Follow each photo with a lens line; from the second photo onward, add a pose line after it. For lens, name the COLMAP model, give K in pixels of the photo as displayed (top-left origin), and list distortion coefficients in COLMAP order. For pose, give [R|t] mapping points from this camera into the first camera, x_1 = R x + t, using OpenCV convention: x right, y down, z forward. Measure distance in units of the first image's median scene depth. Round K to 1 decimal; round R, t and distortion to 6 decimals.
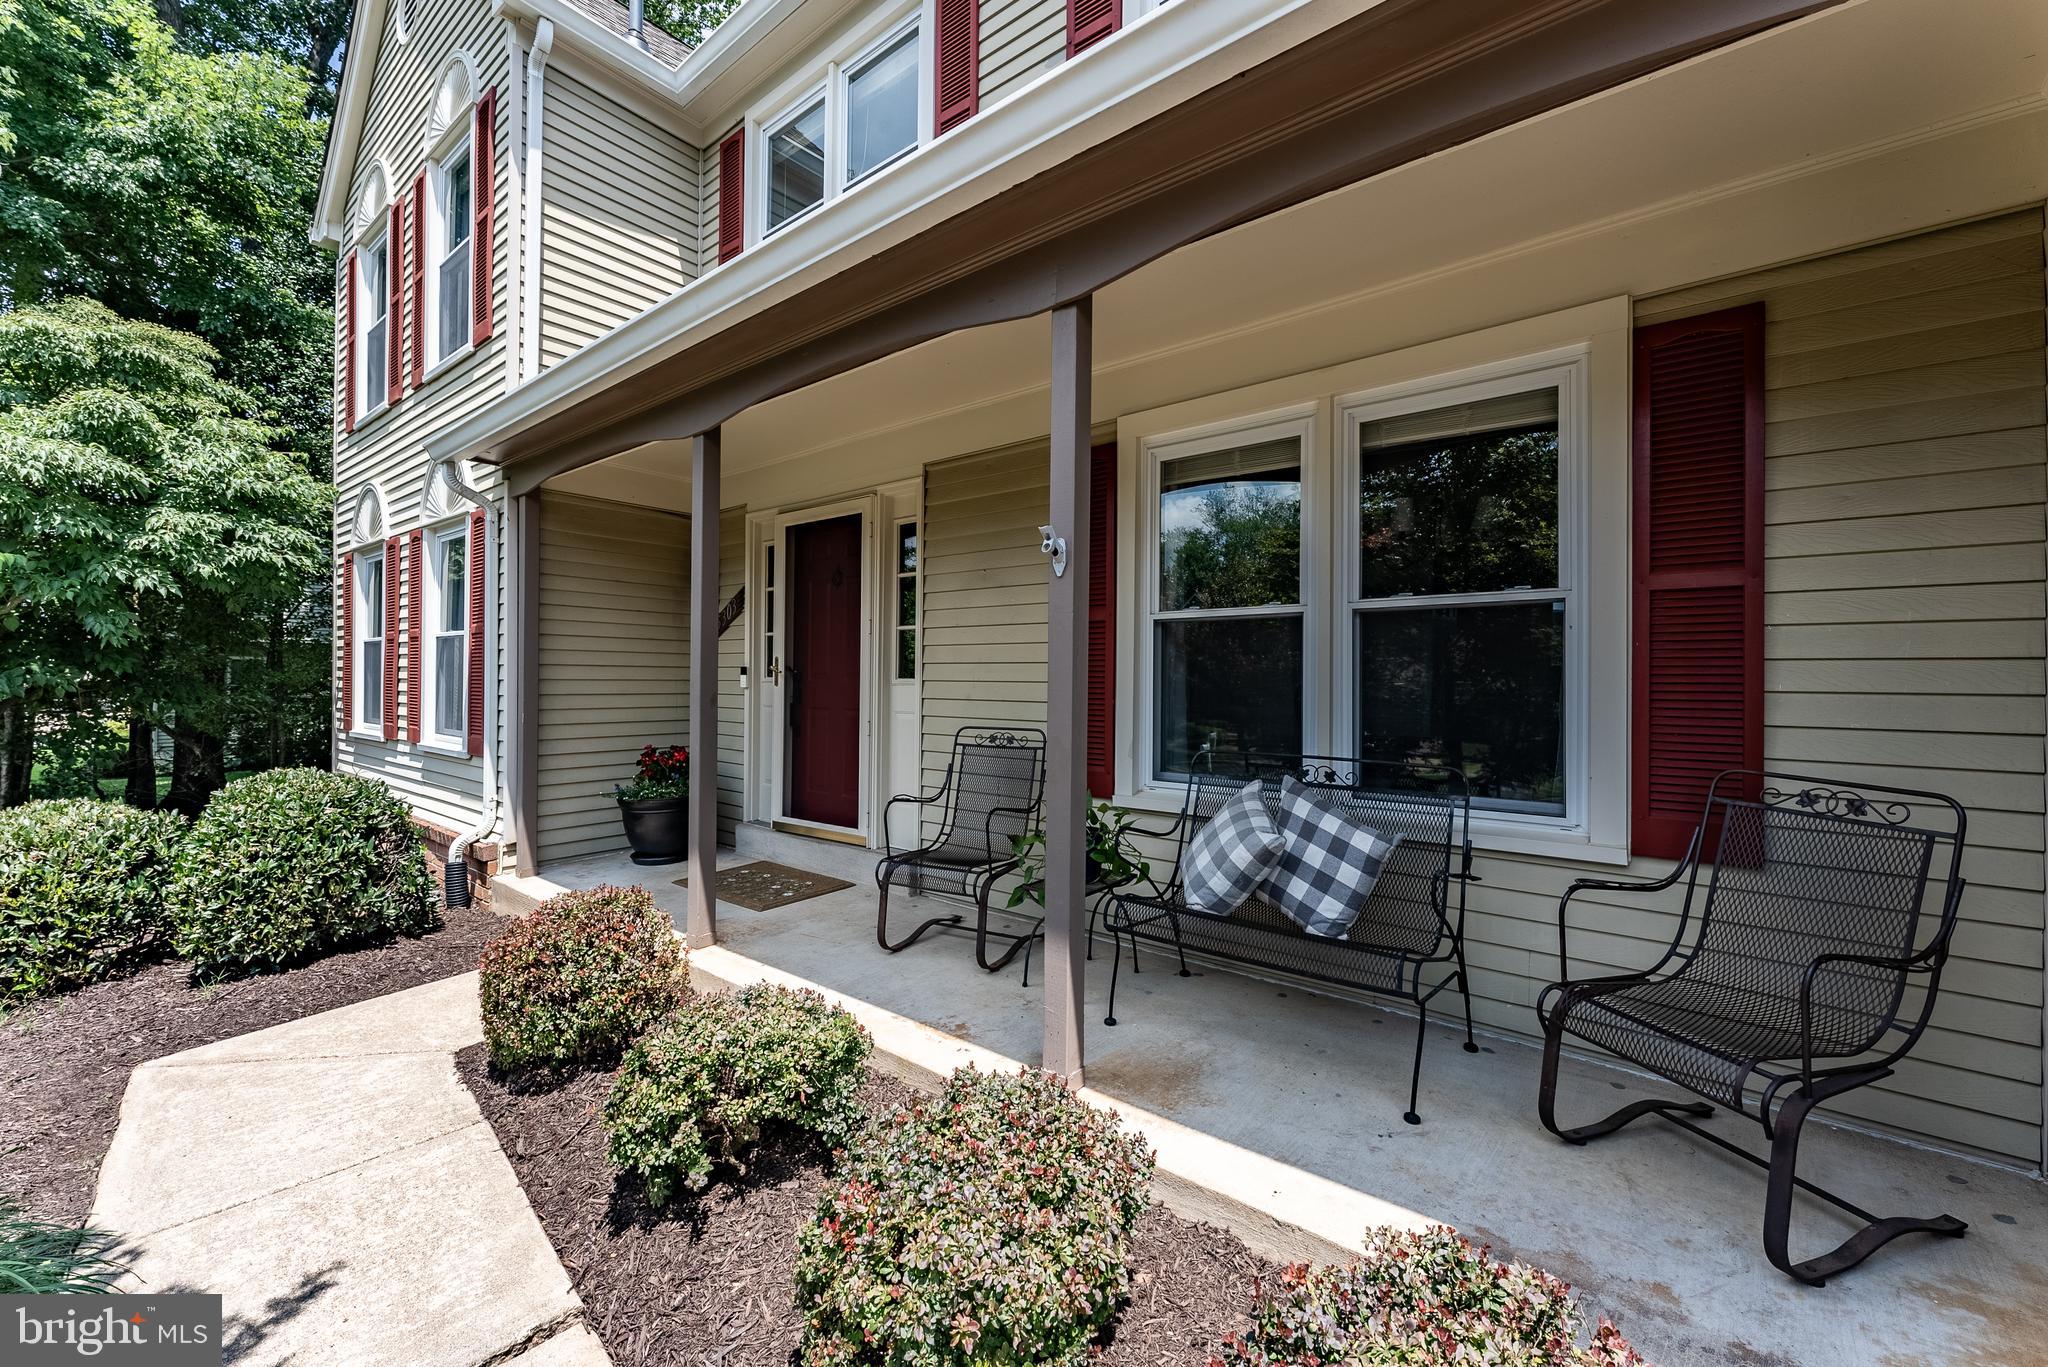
lens RADIAL K [[815.5, 0, 1029.3], [0, 815.5, 690.3], [0, 0, 1]] dist [0.001982, 0.000159]
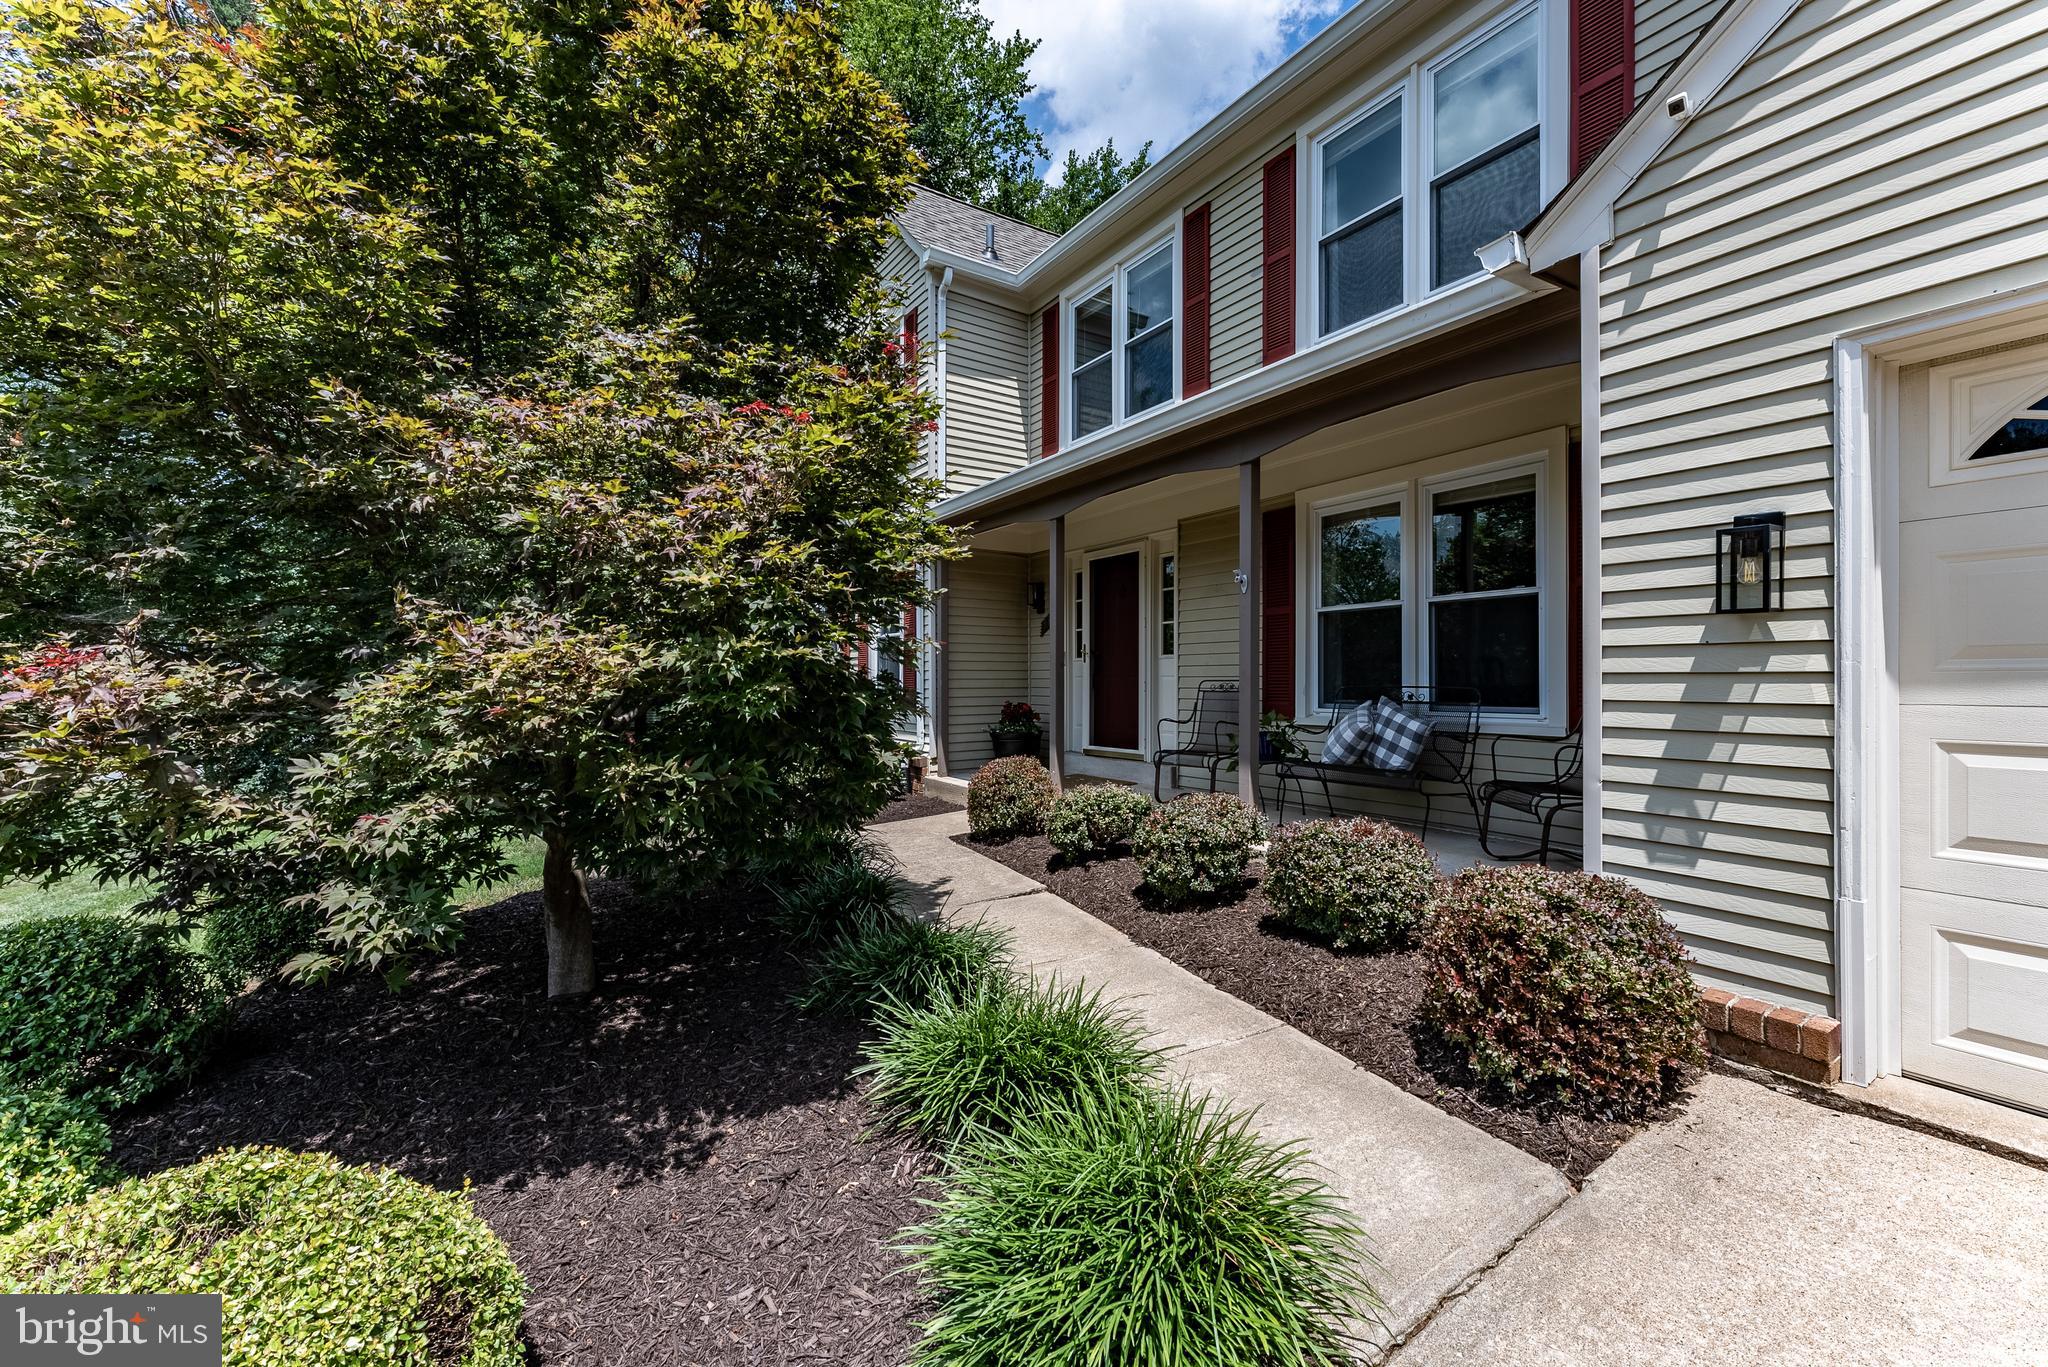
lens RADIAL K [[818.3, 0, 1031.9], [0, 818.3, 676.6], [0, 0, 1]] dist [0.005376, -0.000249]
pose [[0.952942, -0.010663, -0.302965, 0.088882], [0.005123, 0.999805, -0.019075, 0.065107], [0.303109, 0.016625, 0.952811, -0.677271]]
